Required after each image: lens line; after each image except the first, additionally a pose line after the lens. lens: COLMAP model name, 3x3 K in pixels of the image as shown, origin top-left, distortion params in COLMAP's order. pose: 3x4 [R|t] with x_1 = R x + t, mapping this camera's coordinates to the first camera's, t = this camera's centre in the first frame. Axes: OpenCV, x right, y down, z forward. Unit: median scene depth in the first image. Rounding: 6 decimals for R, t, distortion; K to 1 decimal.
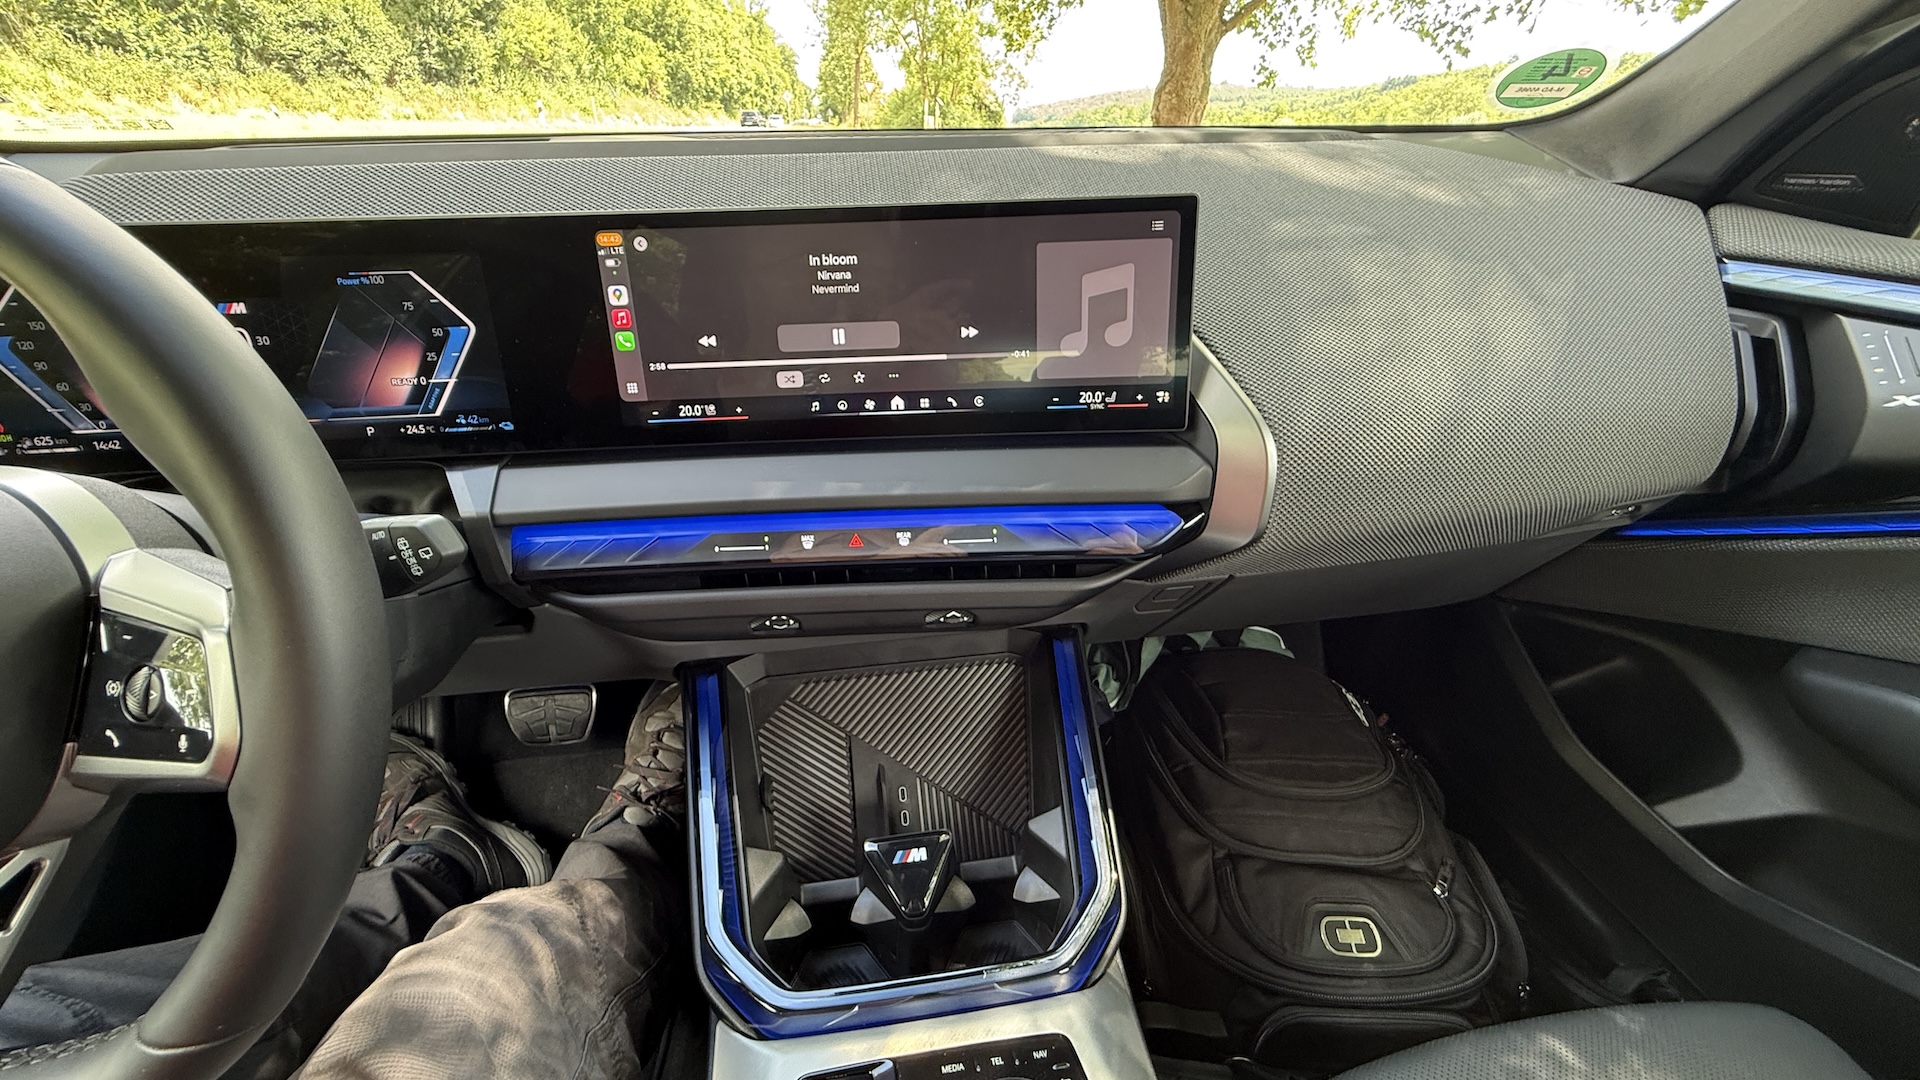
lens RADIAL K [[778.9, 0, 955.9], [0, 778.9, 533.3], [0, 0, 1]] dist [0.000106, -0.000150]
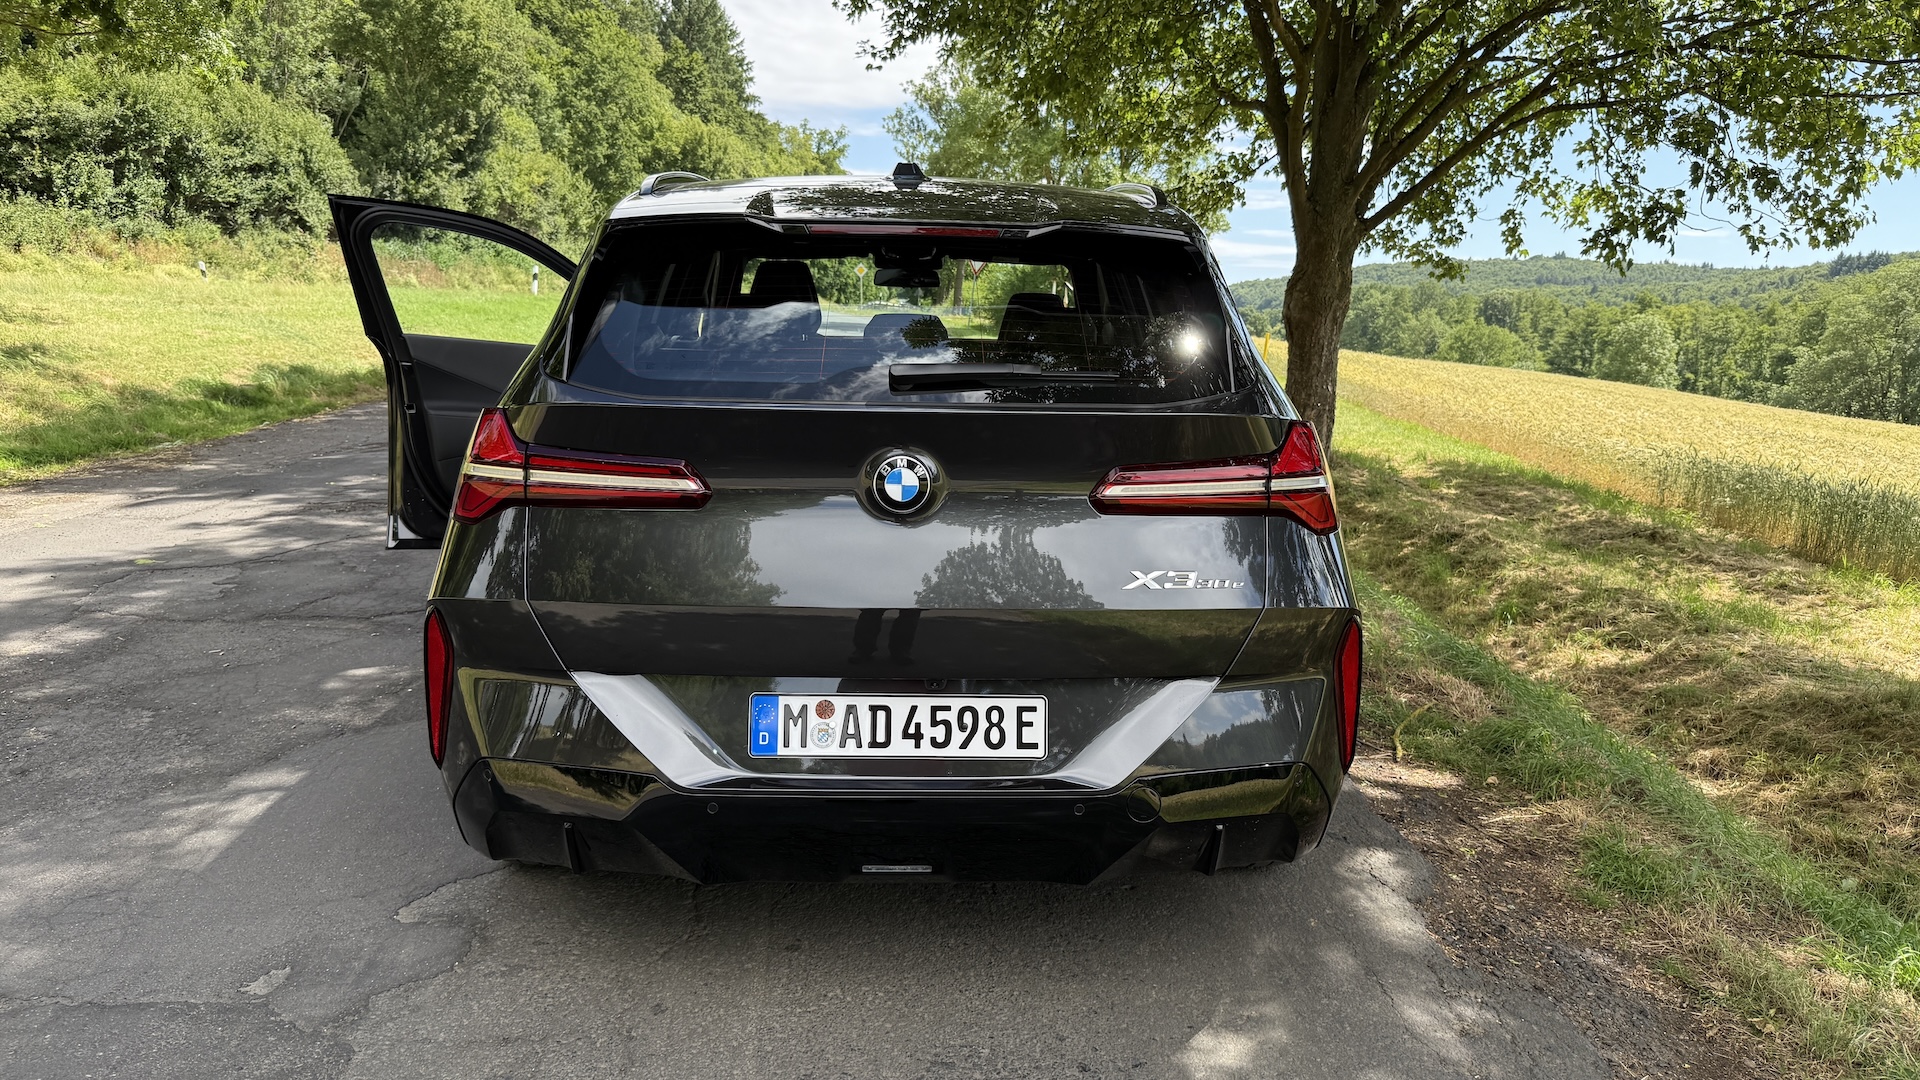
lens RADIAL K [[1376.9, 0, 952.1], [0, 1376.9, 541.8], [0, 0, 1]] dist [0.036604, -0.049745]
pose [[0.992765, 0.046867, -0.110549, 0.915404], [-0.078564, 0.949788, -0.302871, 2.618850], [0.090804, 0.309365, 0.946598, -5.390979]]
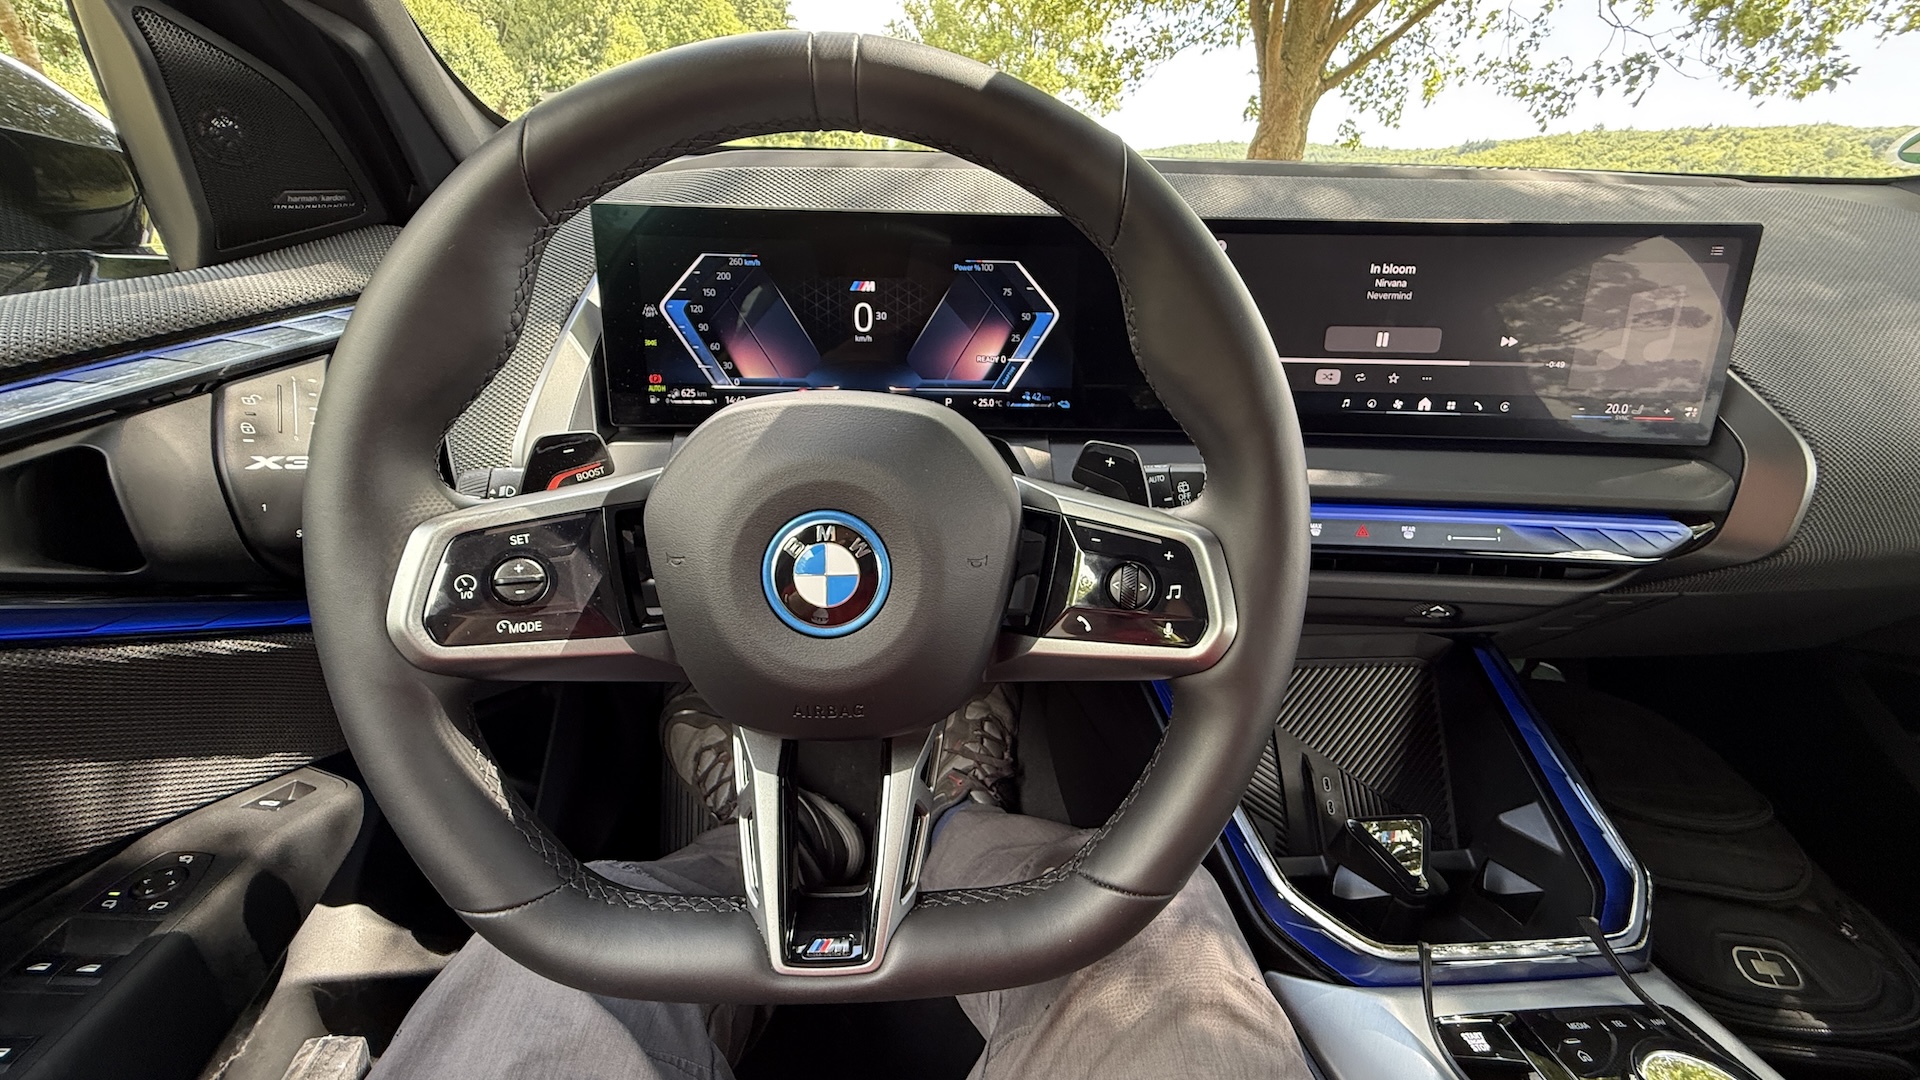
lens RADIAL K [[778.9, 0, 953.2], [0, 778.9, 535.6], [0, 0, 1]] dist [0.000106, -0.000150]
pose [[0.996054, 0.066022, -0.059302, -0.443367], [-0.068586, 0.996748, -0.042300, 0.070406], [0.056316, 0.046200, 0.997343, -0.066273]]
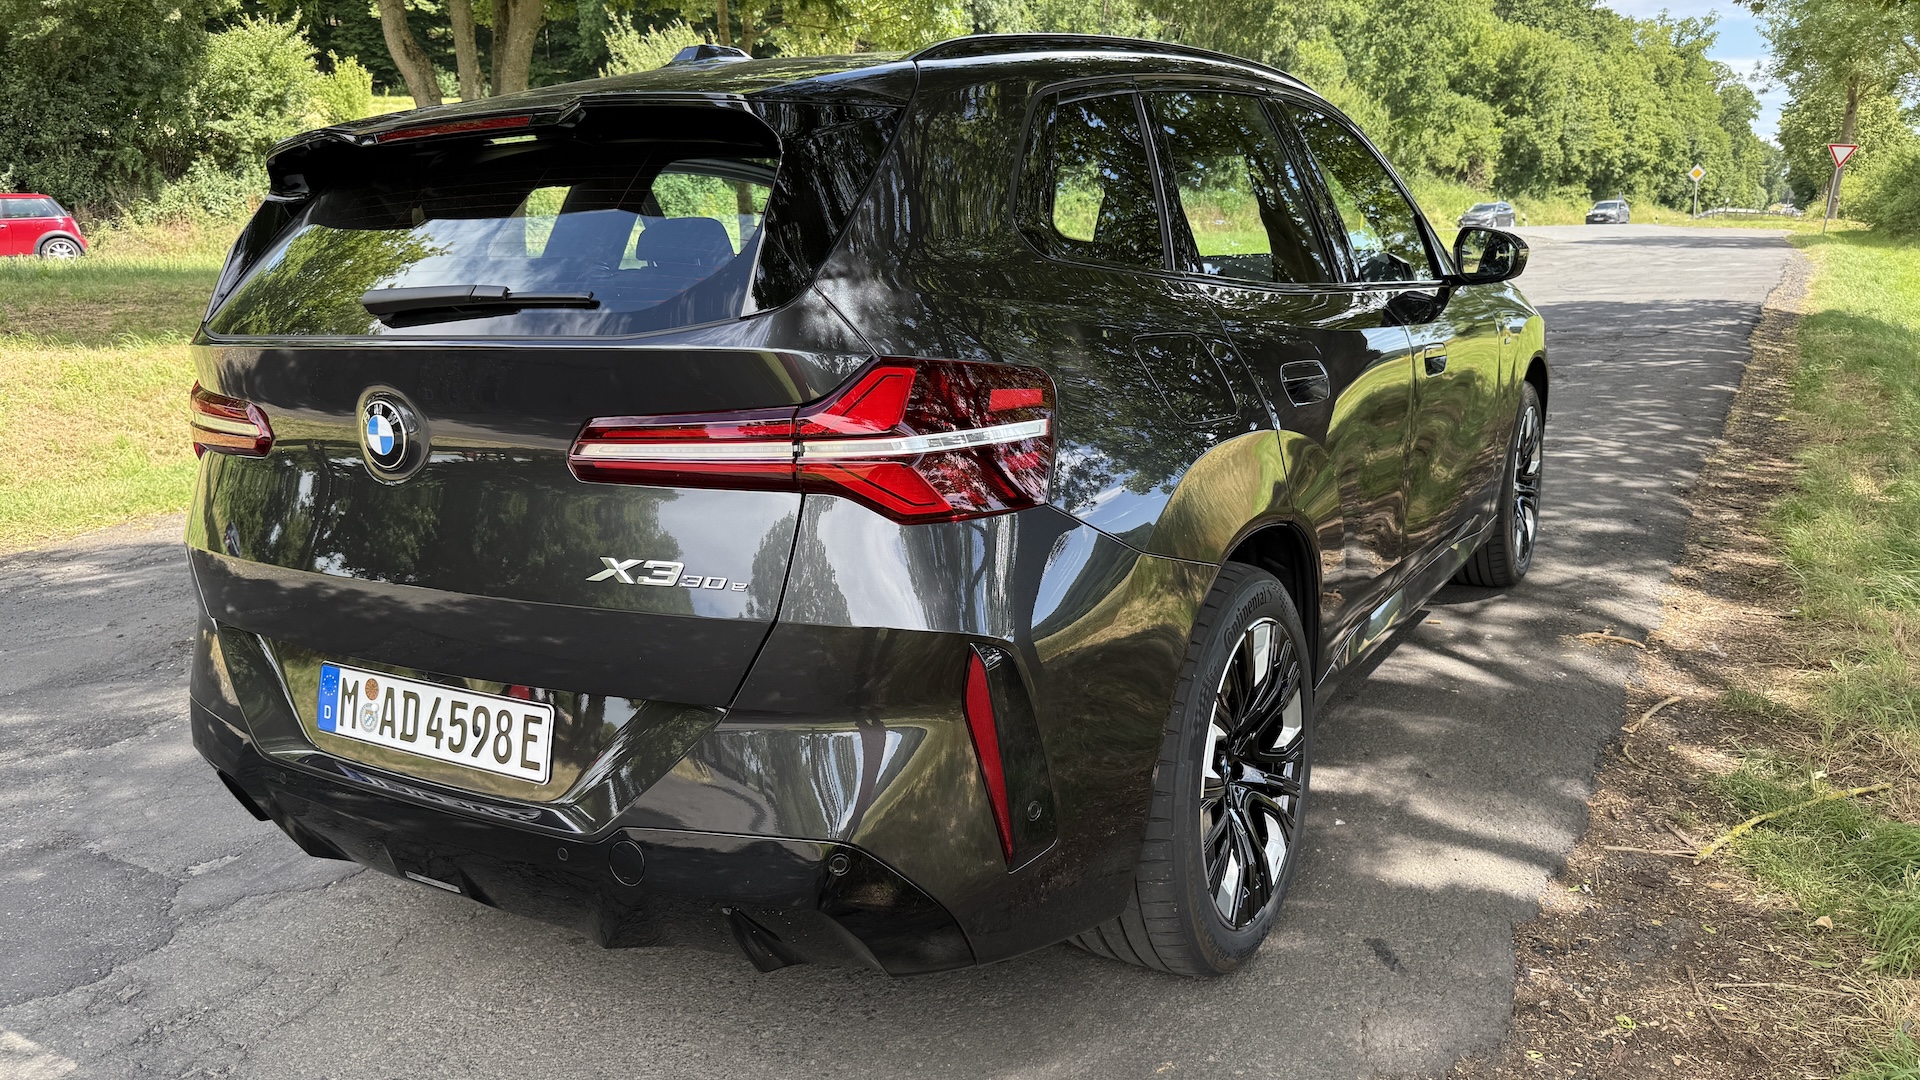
lens RADIAL K [[1376.9, 0, 946.1], [0, 1376.9, 536.4], [0, 0, 1]] dist [0.036604, -0.049745]
pose [[0.767713, 0.112825, -0.630784, 3.057503], [-0.270798, 0.949282, -0.159789, 1.836114], [0.580763, 0.293487, 0.759328, -3.730951]]
